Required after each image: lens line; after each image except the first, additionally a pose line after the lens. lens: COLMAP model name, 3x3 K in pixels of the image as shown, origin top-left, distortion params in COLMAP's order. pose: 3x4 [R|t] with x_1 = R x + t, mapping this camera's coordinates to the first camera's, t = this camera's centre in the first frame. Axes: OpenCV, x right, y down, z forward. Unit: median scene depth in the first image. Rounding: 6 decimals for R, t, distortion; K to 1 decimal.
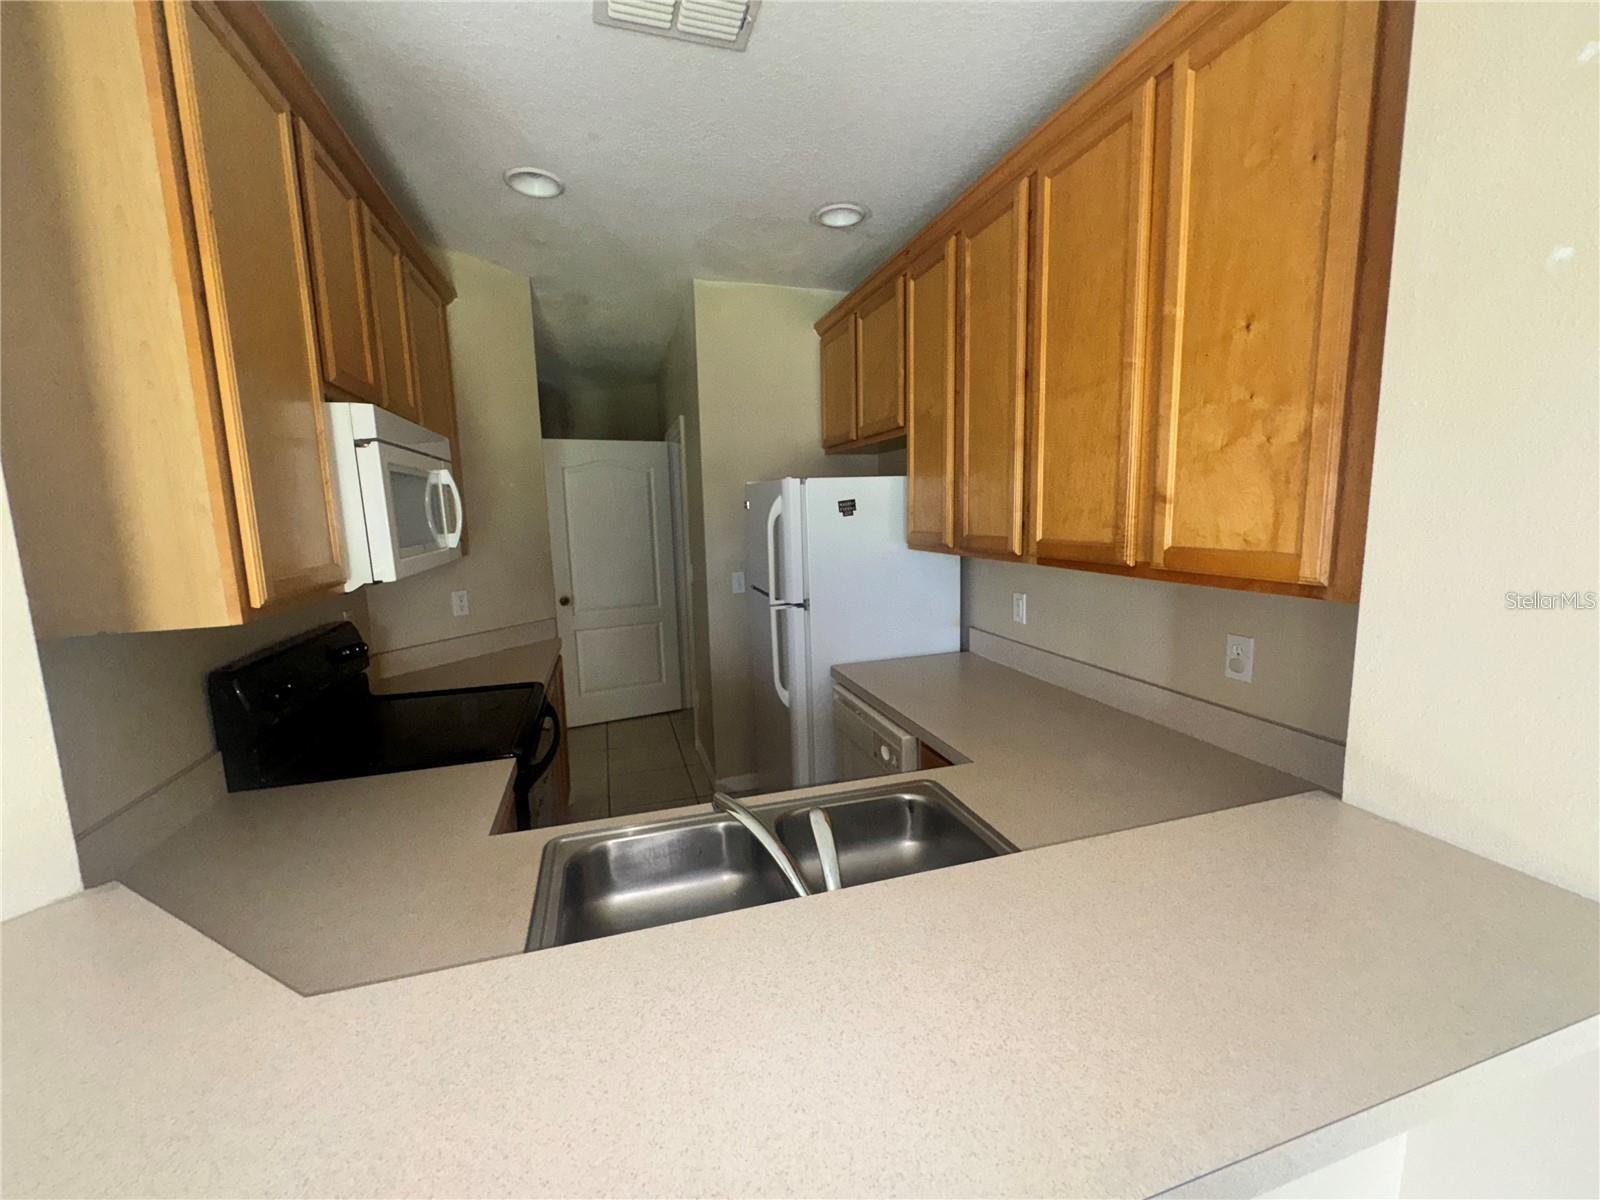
lens RADIAL K [[643.5, 0, 806.2], [0, 643.5, 595.7], [0, 0, 1]] dist [-0.001278, -0.000114]
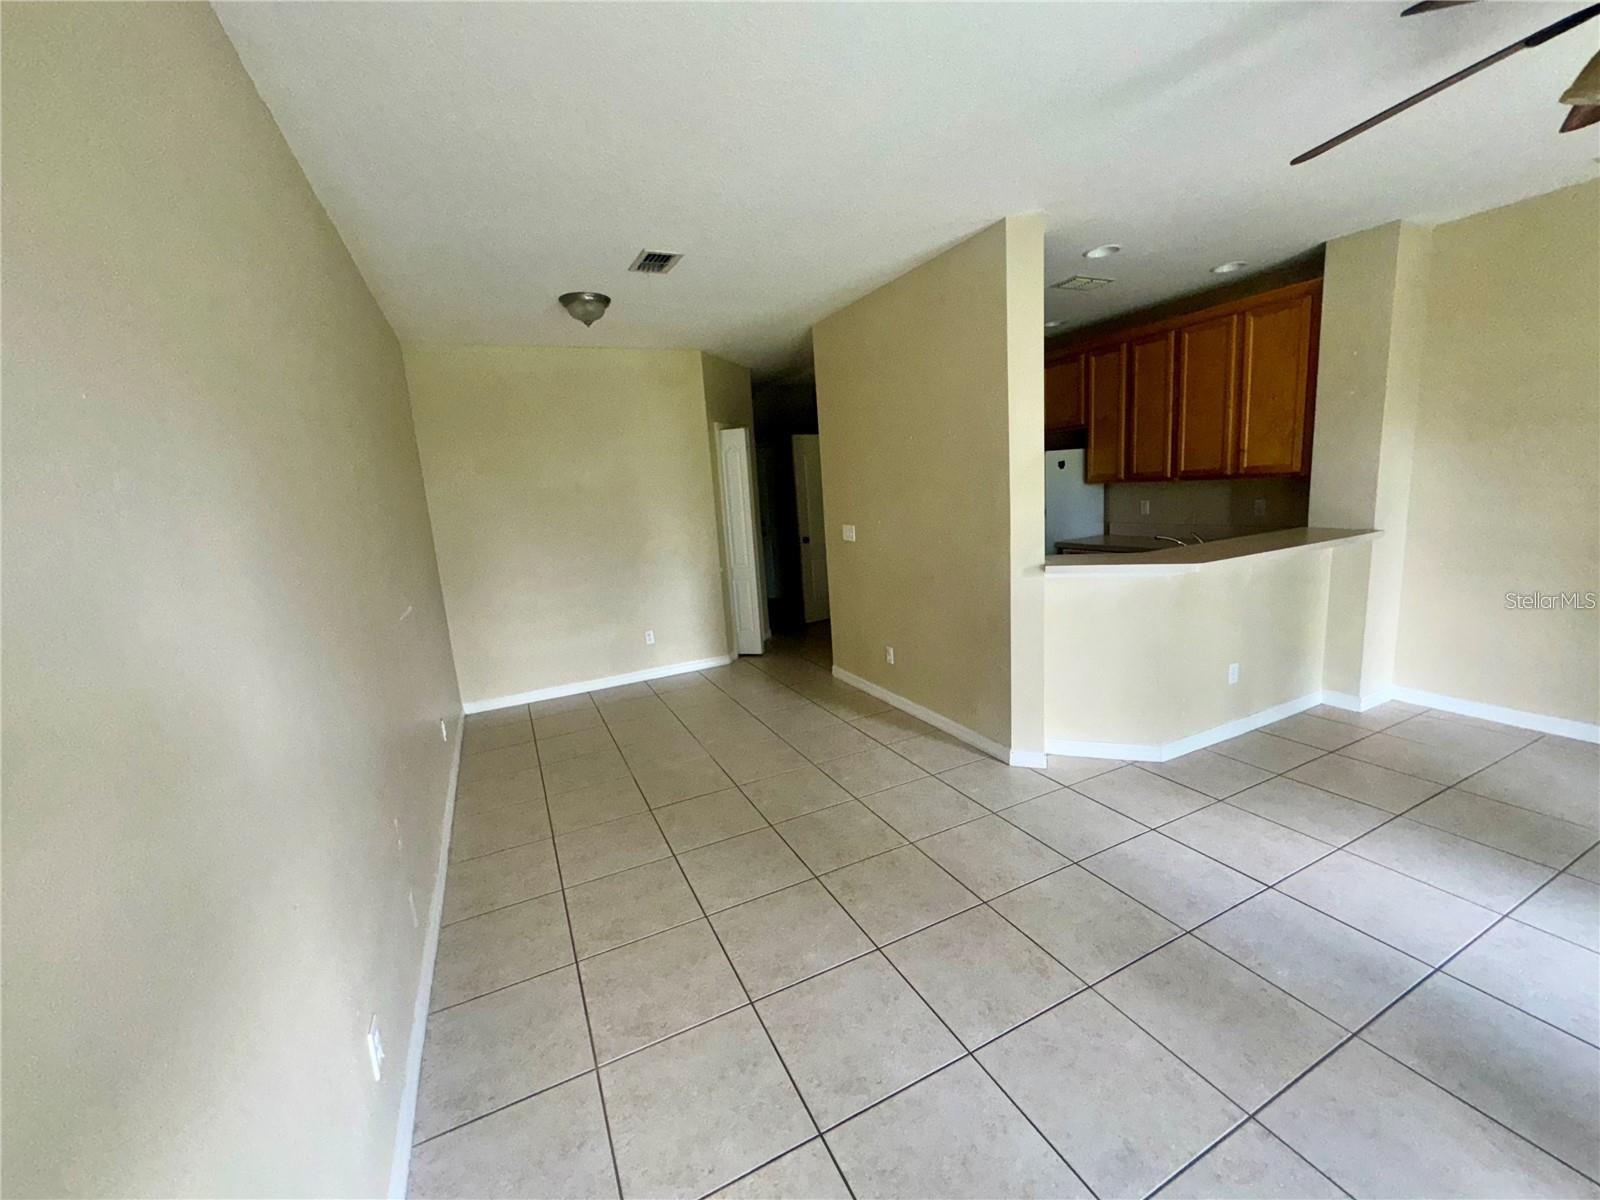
lens RADIAL K [[643.5, 0, 796.4], [0, 643.5, 600.3], [0, 0, 1]] dist [-0.001278, -0.000114]
pose [[0.988314, -0.070164, 0.135324, -1.596746], [0.065432, 0.997090, 0.039104, 0.237215], [-0.137674, -0.029793, 0.990029, -1.396500]]
